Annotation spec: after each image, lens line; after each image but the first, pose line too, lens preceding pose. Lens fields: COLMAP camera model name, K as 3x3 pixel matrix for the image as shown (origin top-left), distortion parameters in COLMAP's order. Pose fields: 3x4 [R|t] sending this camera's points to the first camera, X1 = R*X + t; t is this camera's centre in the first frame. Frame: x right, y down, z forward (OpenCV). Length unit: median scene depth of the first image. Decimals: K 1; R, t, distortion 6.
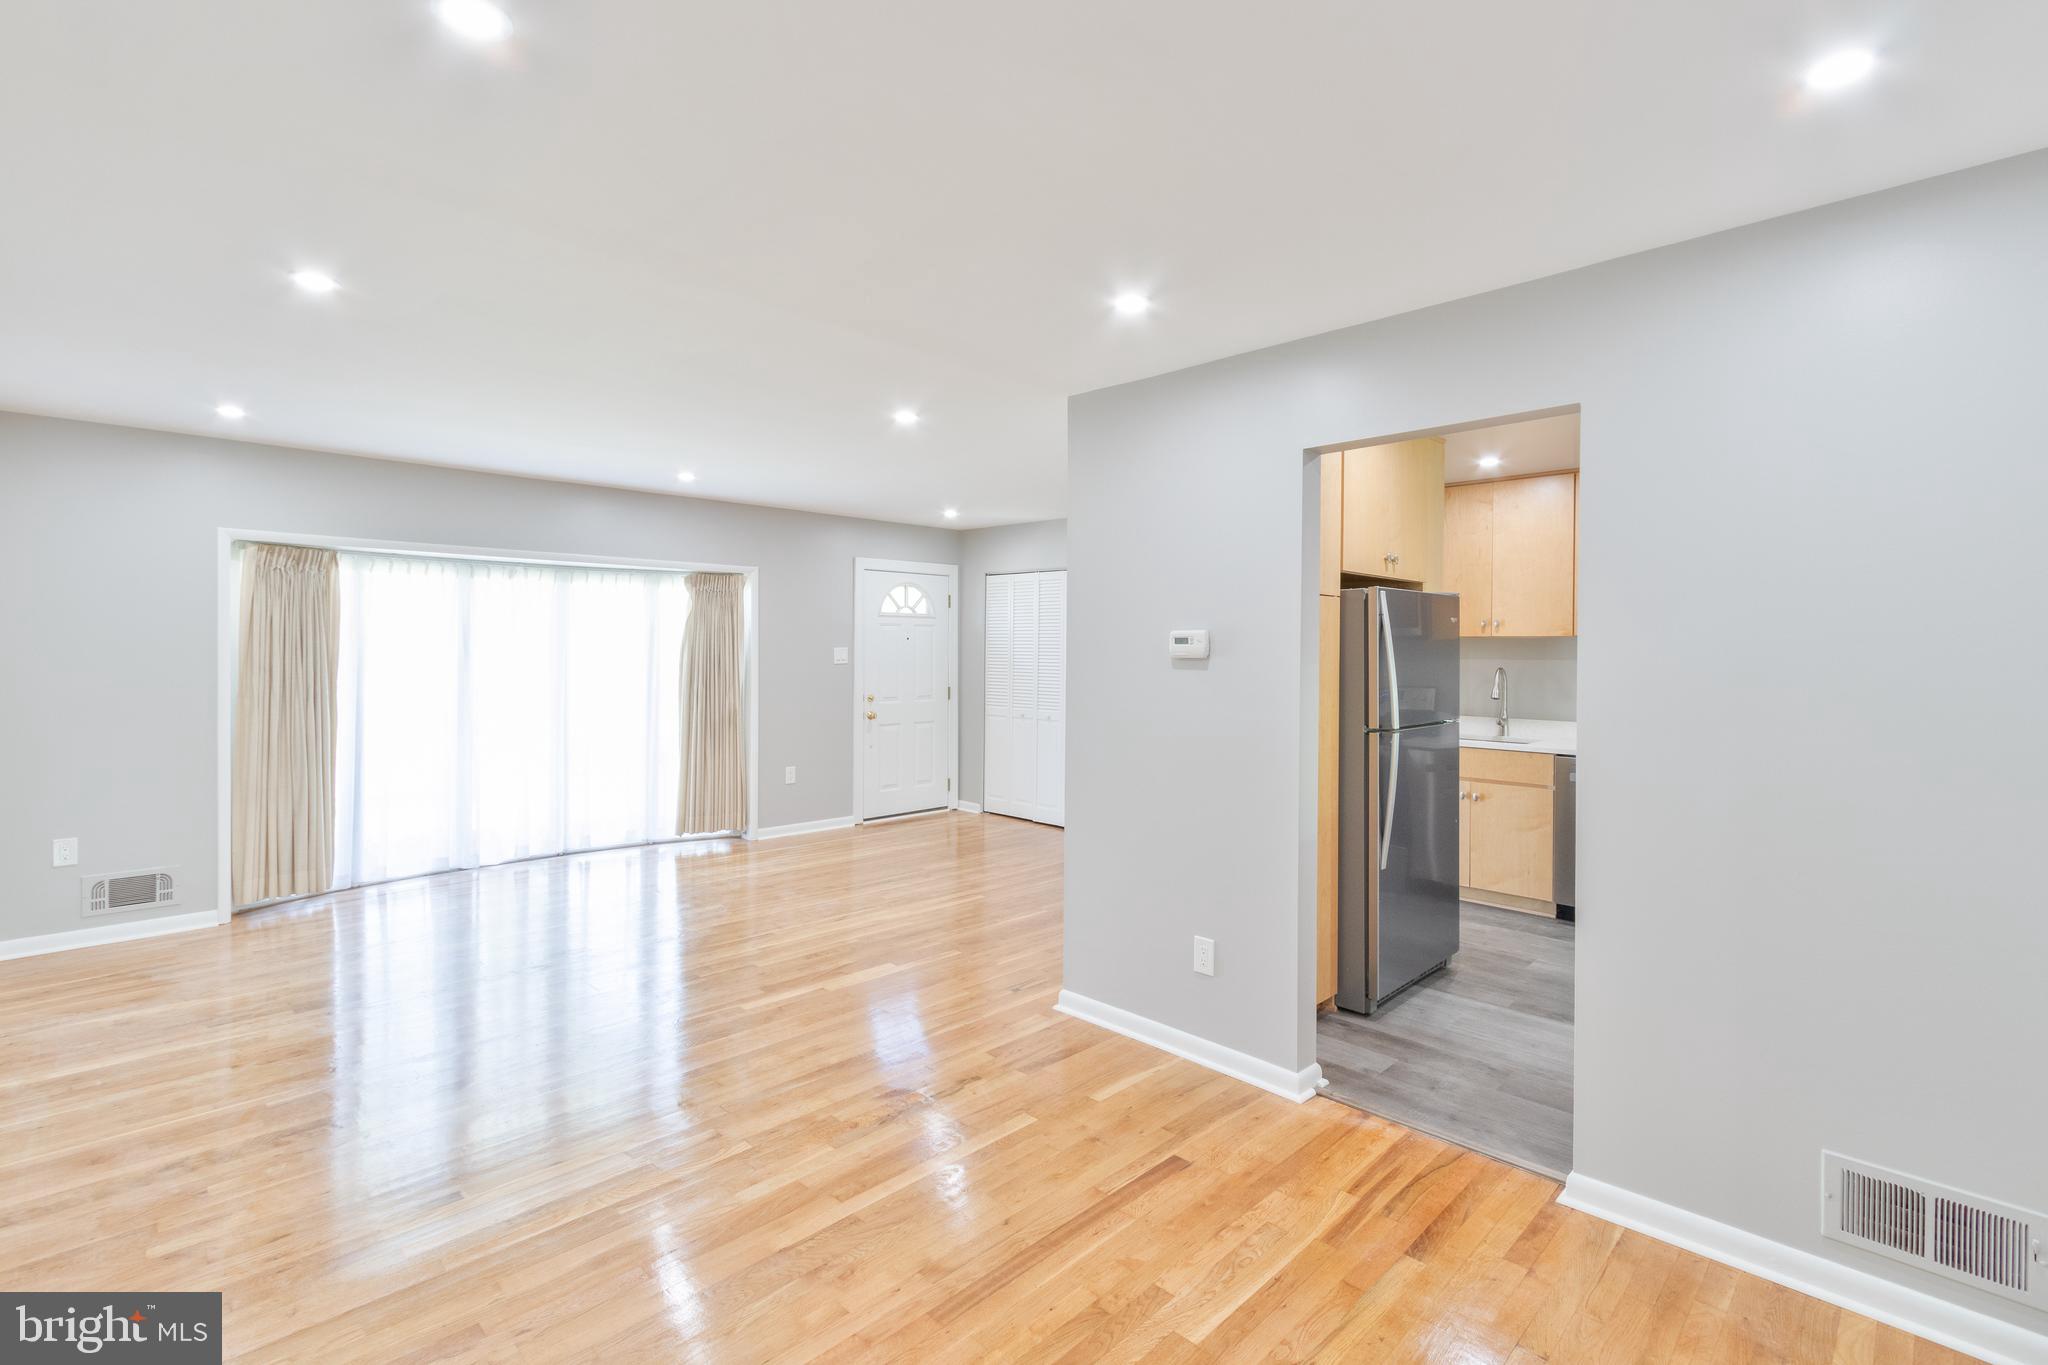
lens RADIAL K [[935.7, 0, 1024.4], [0, 935.7, 651.2], [0, 0, 1]] dist [0.004192, -0.001726]
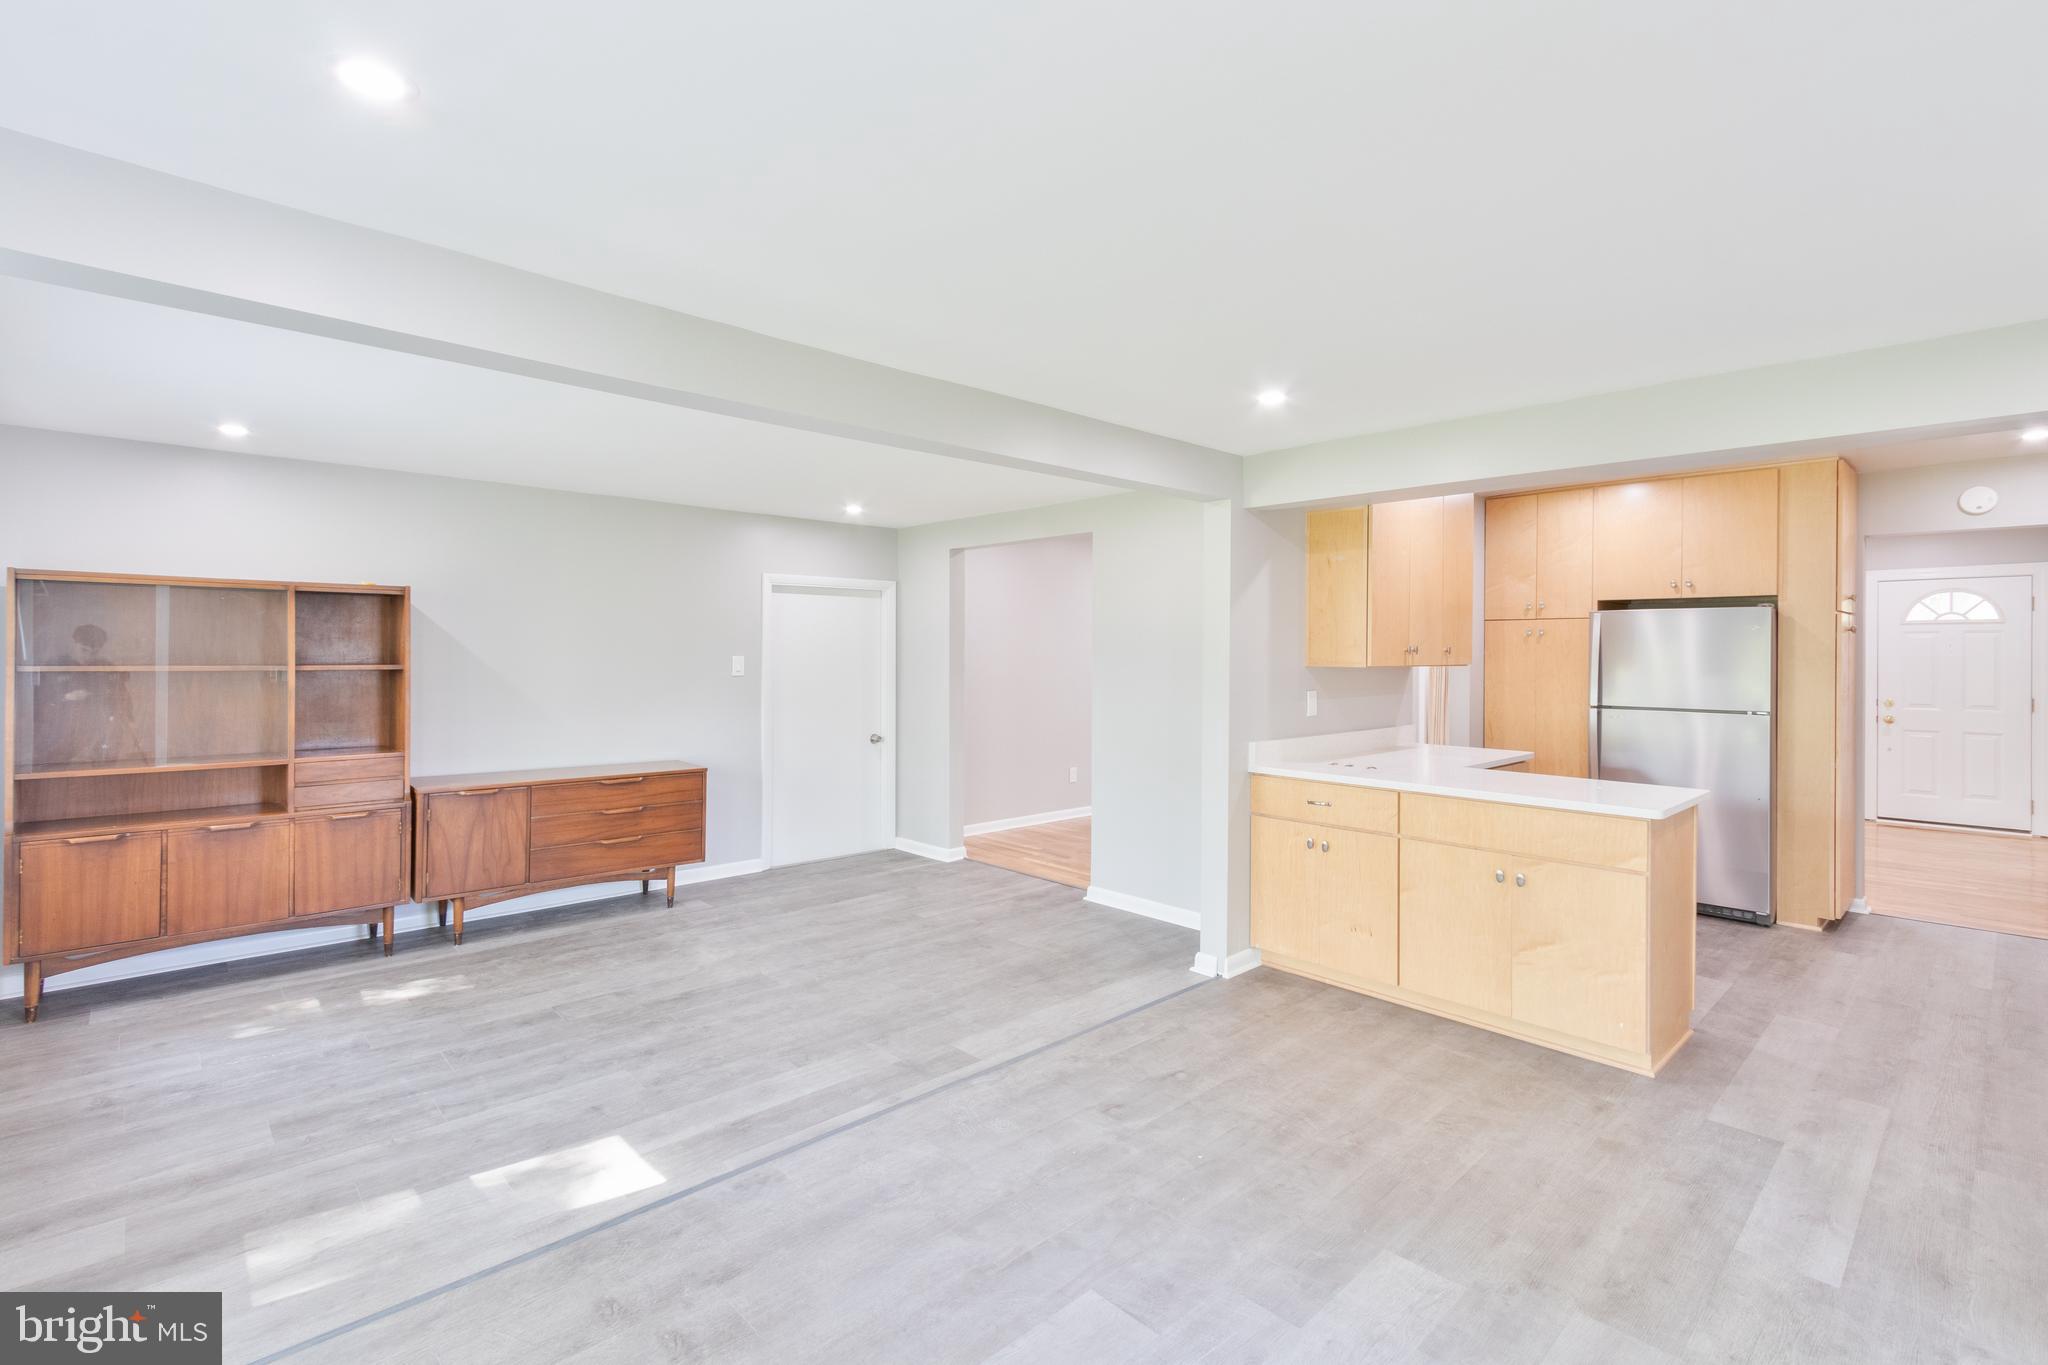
lens RADIAL K [[935.7, 0, 1024.4], [0, 935.7, 651.2], [0, 0, 1]] dist [0.004192, -0.001726]
pose [[-0.030681, -0.004976, -0.999517, 1.379202], [-0.008285, 0.999955, -0.004724, 0.007520], [0.999495, 0.008136, -0.030721, 0.097626]]
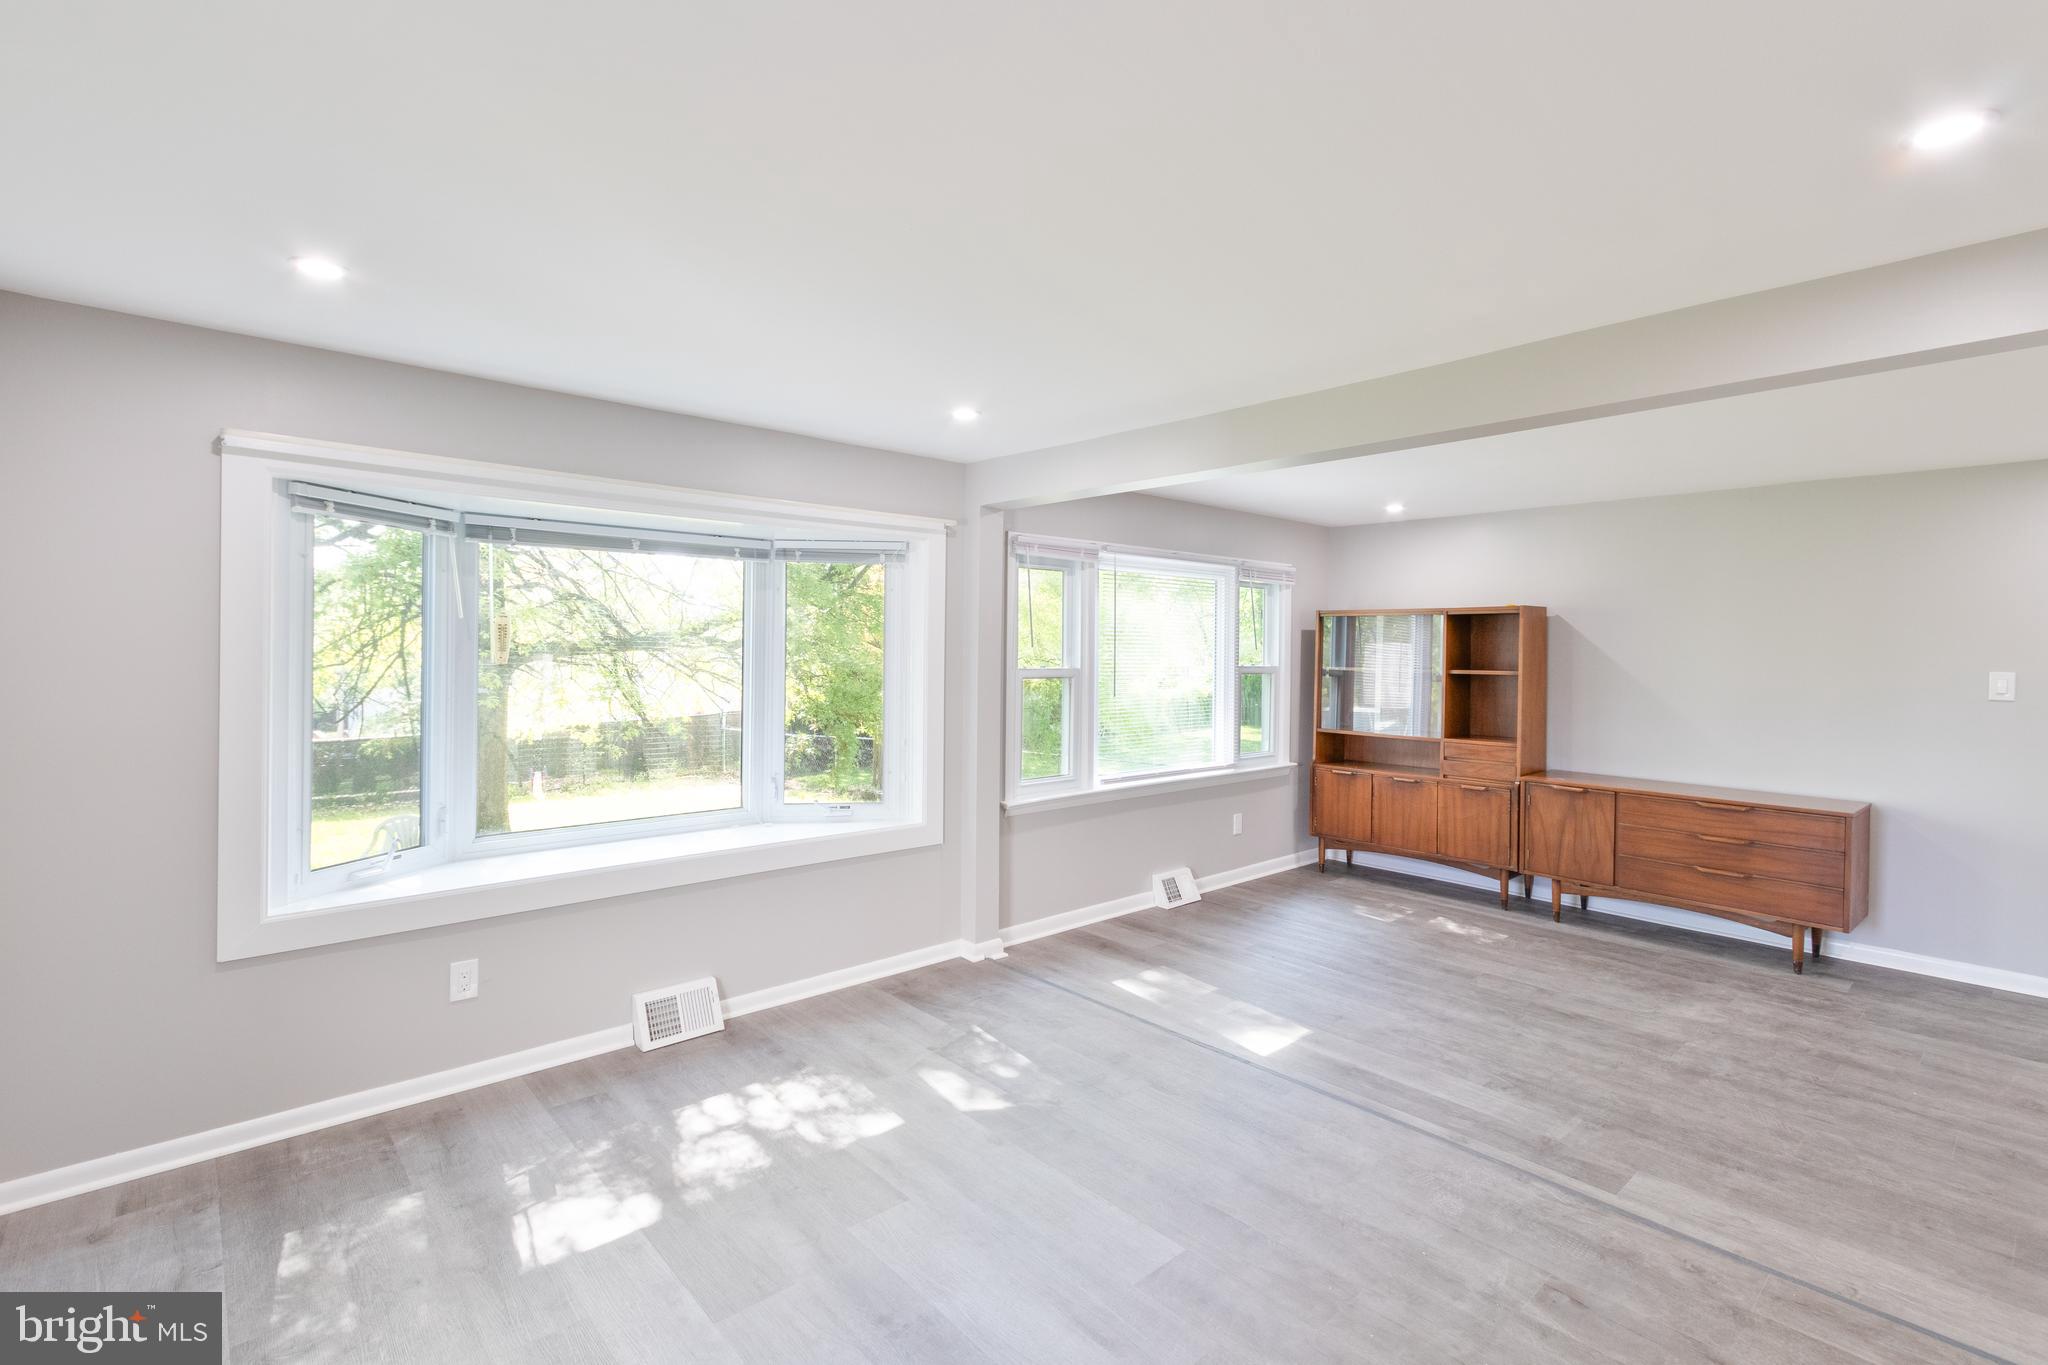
lens RADIAL K [[935.7, 0, 1024.4], [0, 935.7, 651.2], [0, 0, 1]] dist [0.004192, -0.001726]
pose [[-0.998180, -0.016703, 0.057945, 1.015817], [-0.016572, 0.999859, 0.002745, 0.004796], [-0.057983, 0.001780, -0.998316, 0.565509]]
